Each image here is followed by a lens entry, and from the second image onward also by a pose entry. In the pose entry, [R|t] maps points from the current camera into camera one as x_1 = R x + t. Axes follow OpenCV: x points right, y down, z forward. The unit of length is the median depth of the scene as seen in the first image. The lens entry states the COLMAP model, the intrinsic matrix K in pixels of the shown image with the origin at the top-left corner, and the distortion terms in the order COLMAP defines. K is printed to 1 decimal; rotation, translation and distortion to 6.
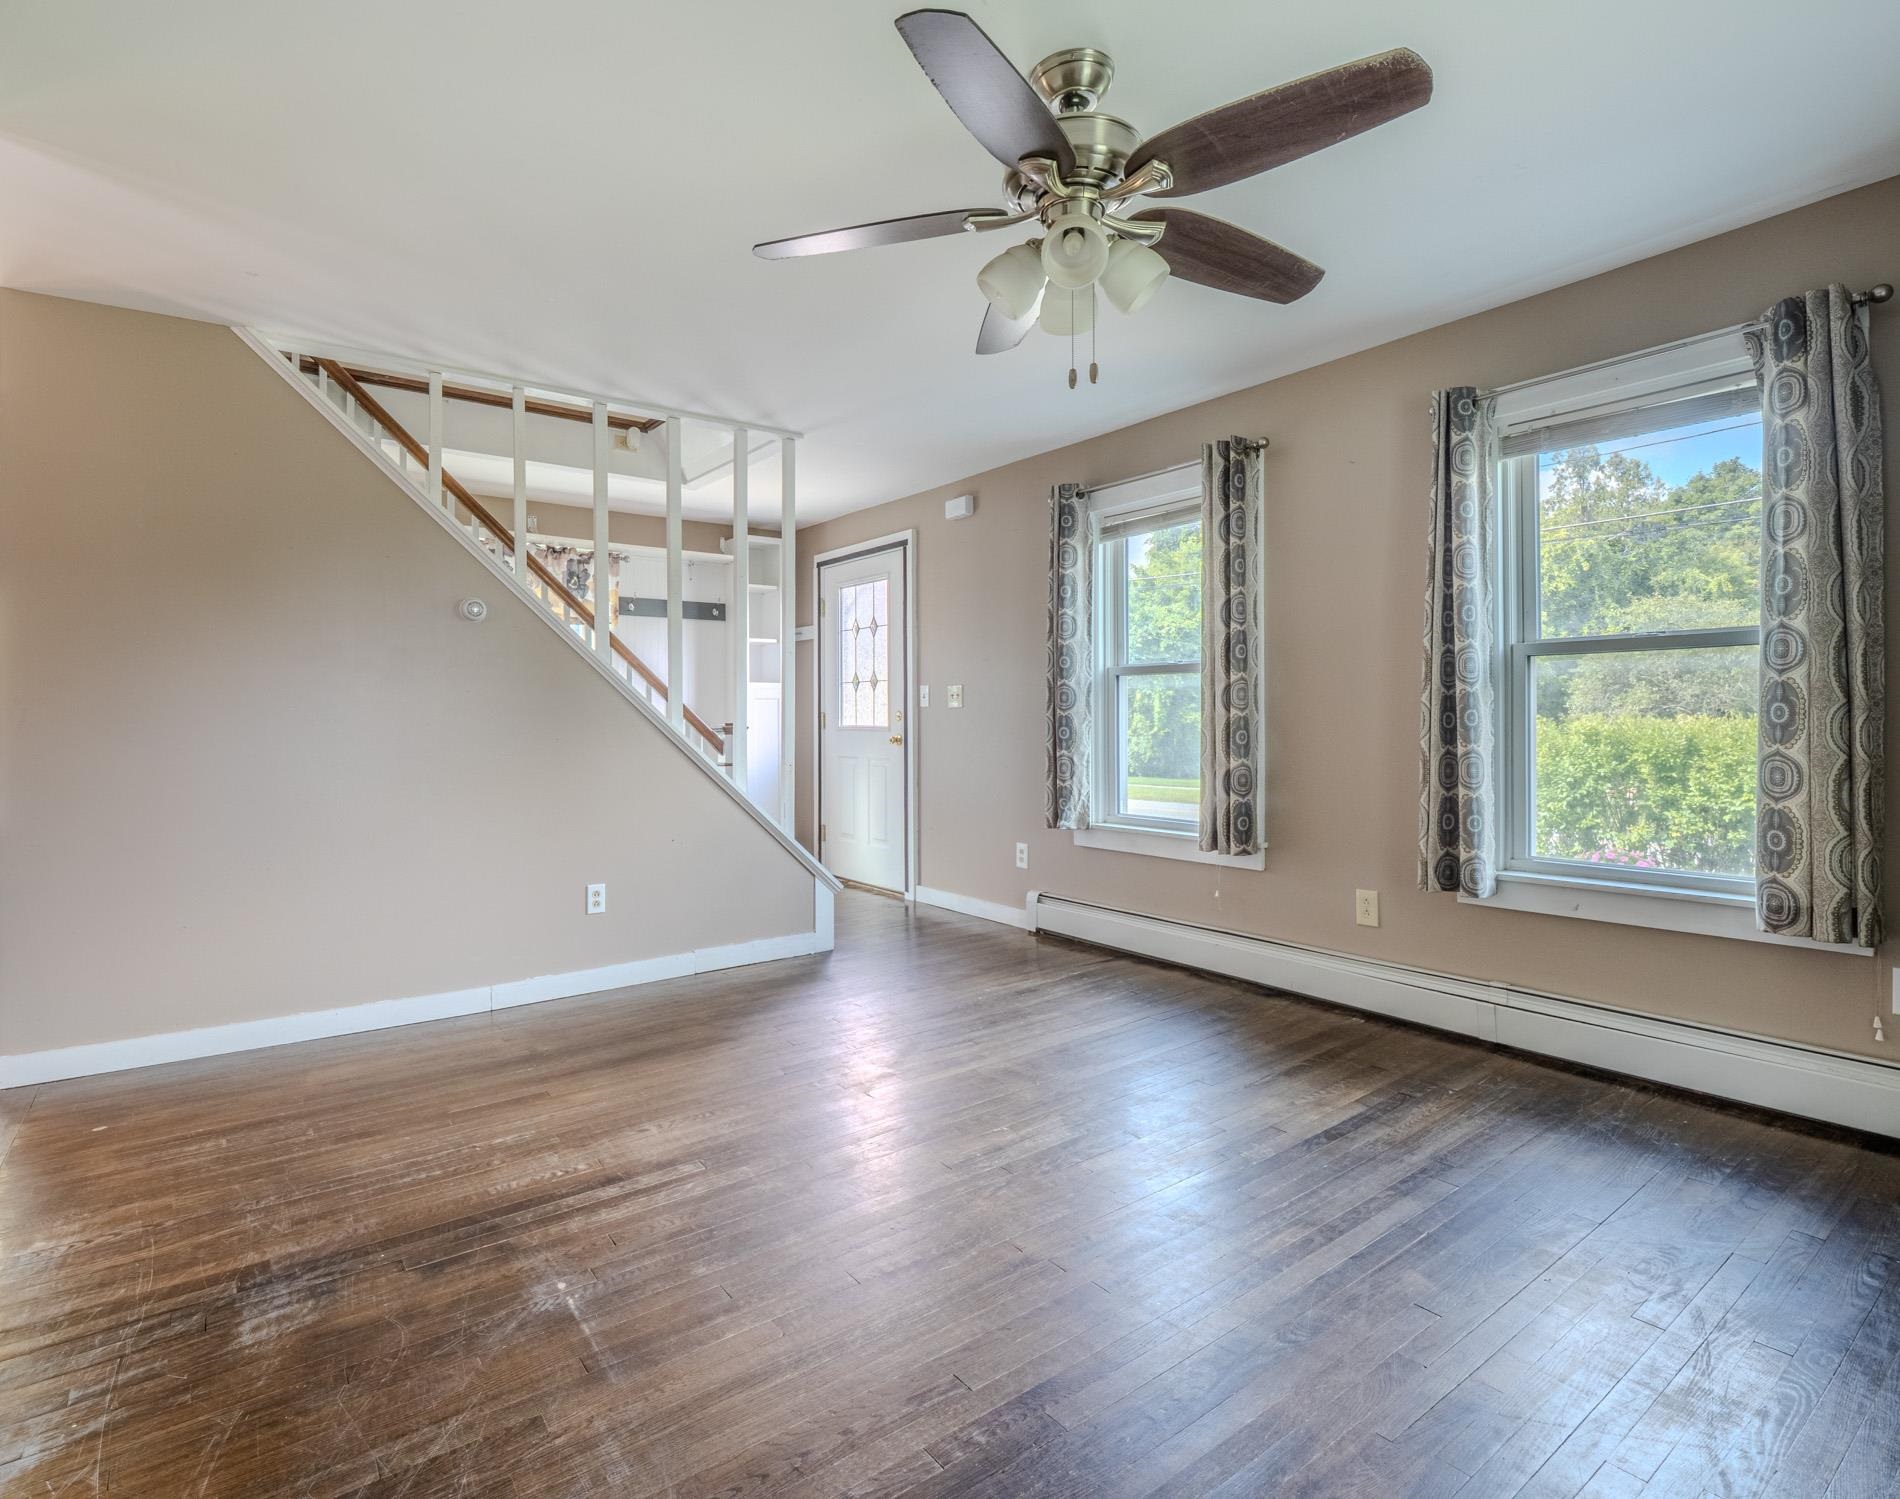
lens RADIAL K [[975.4, 0, 946.7], [0, 975.4, 741.9], [0, 0, 1]] dist [0.001075, 0.000118]
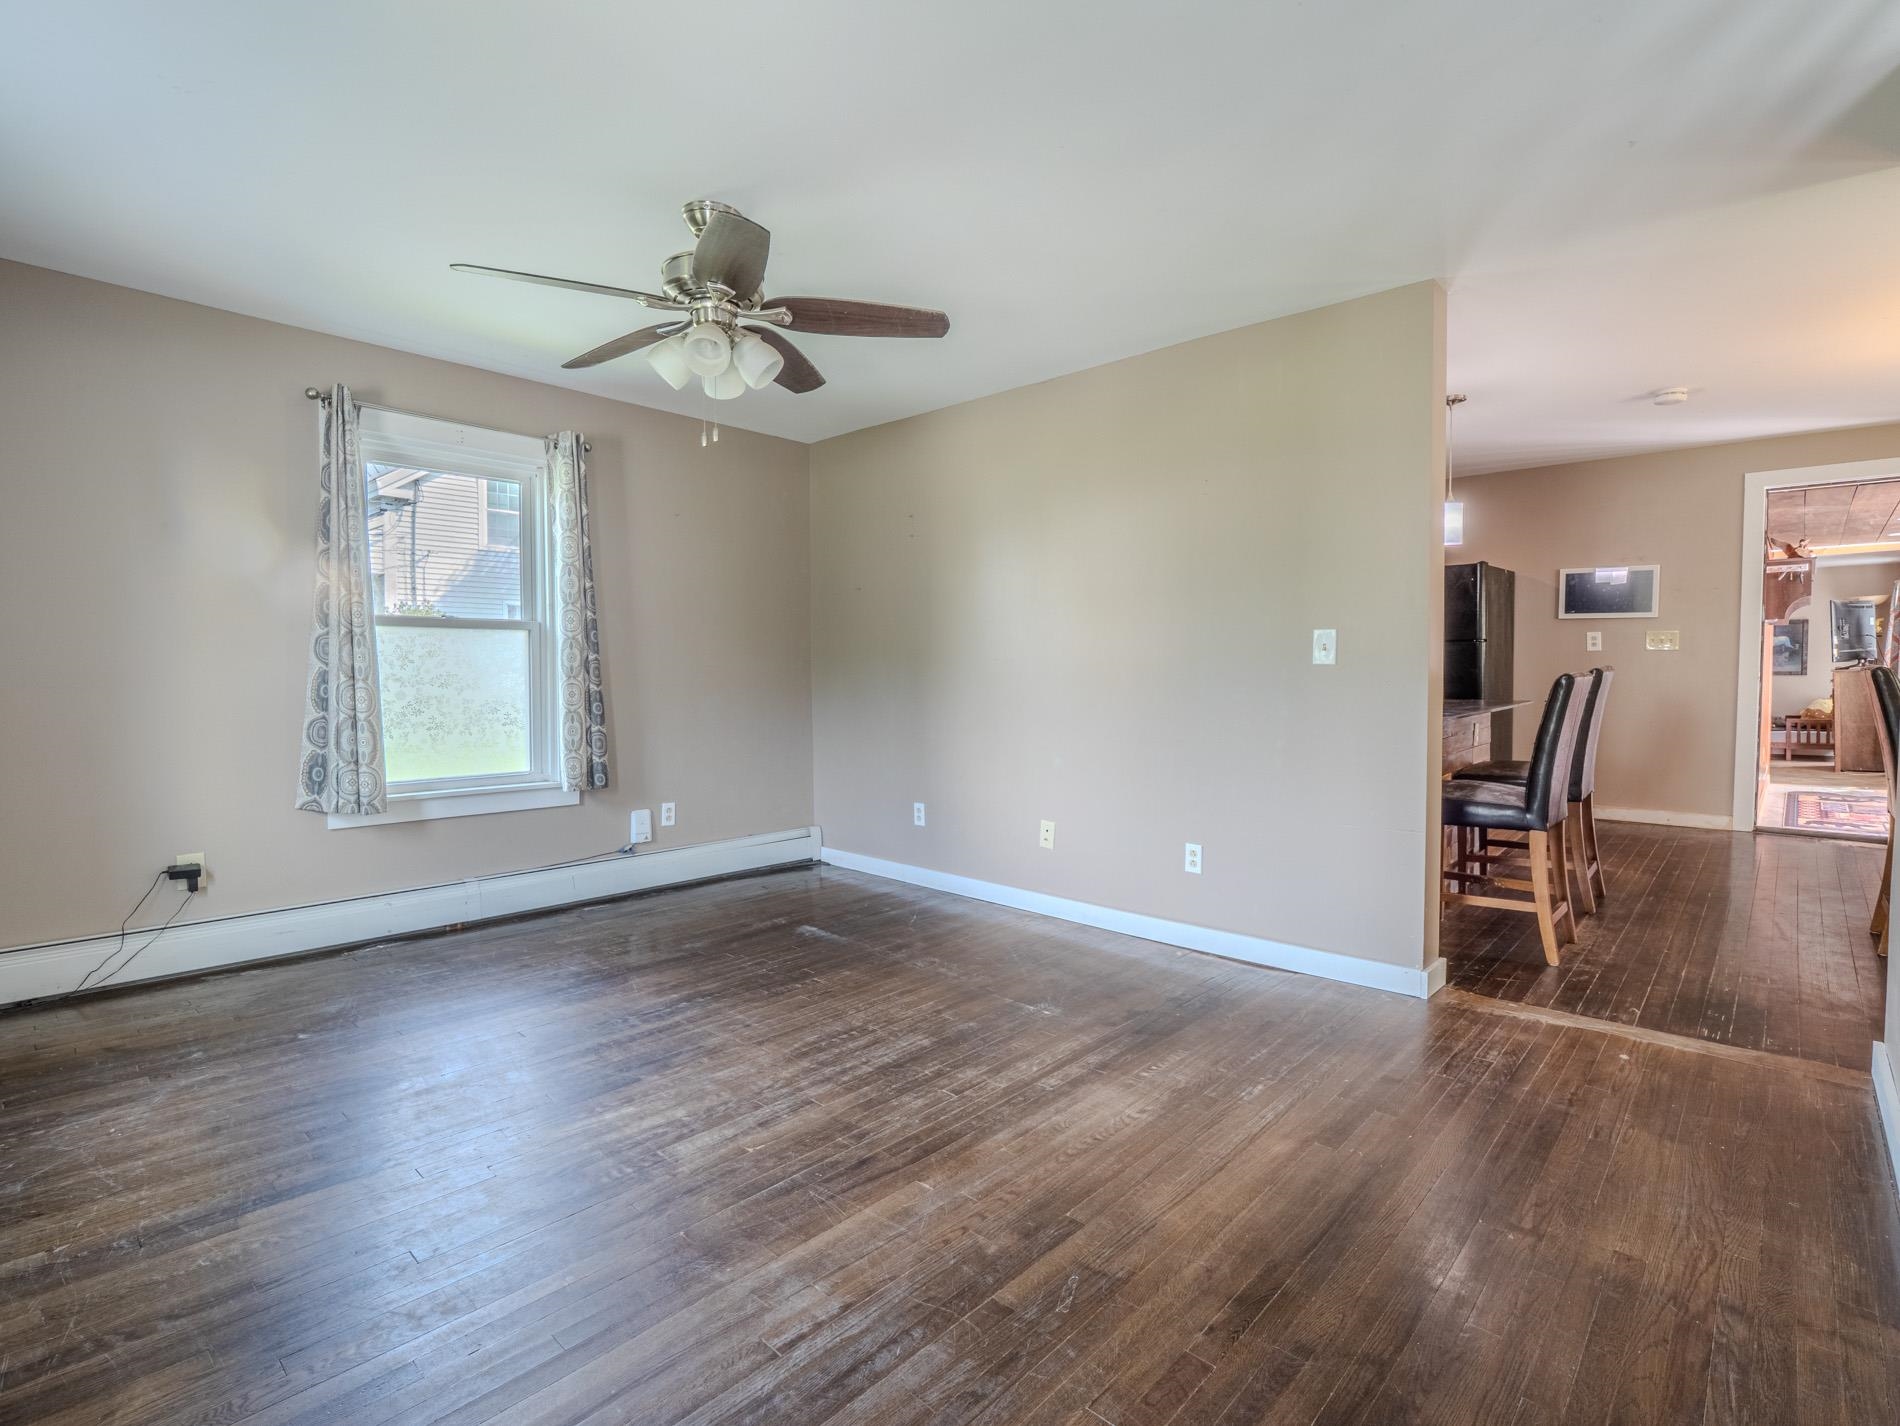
lens RADIAL K [[920.0, 0, 953.1], [0, 920.0, 705.1], [0, 0, 1]] dist [-0.002716, -0.000420]
pose [[-0.985839, 0.017331, -0.166797, 0.011822], [0.005783, 0.997567, 0.069470, -0.057780], [0.167595, 0.067521, -0.983541, 1.834610]]
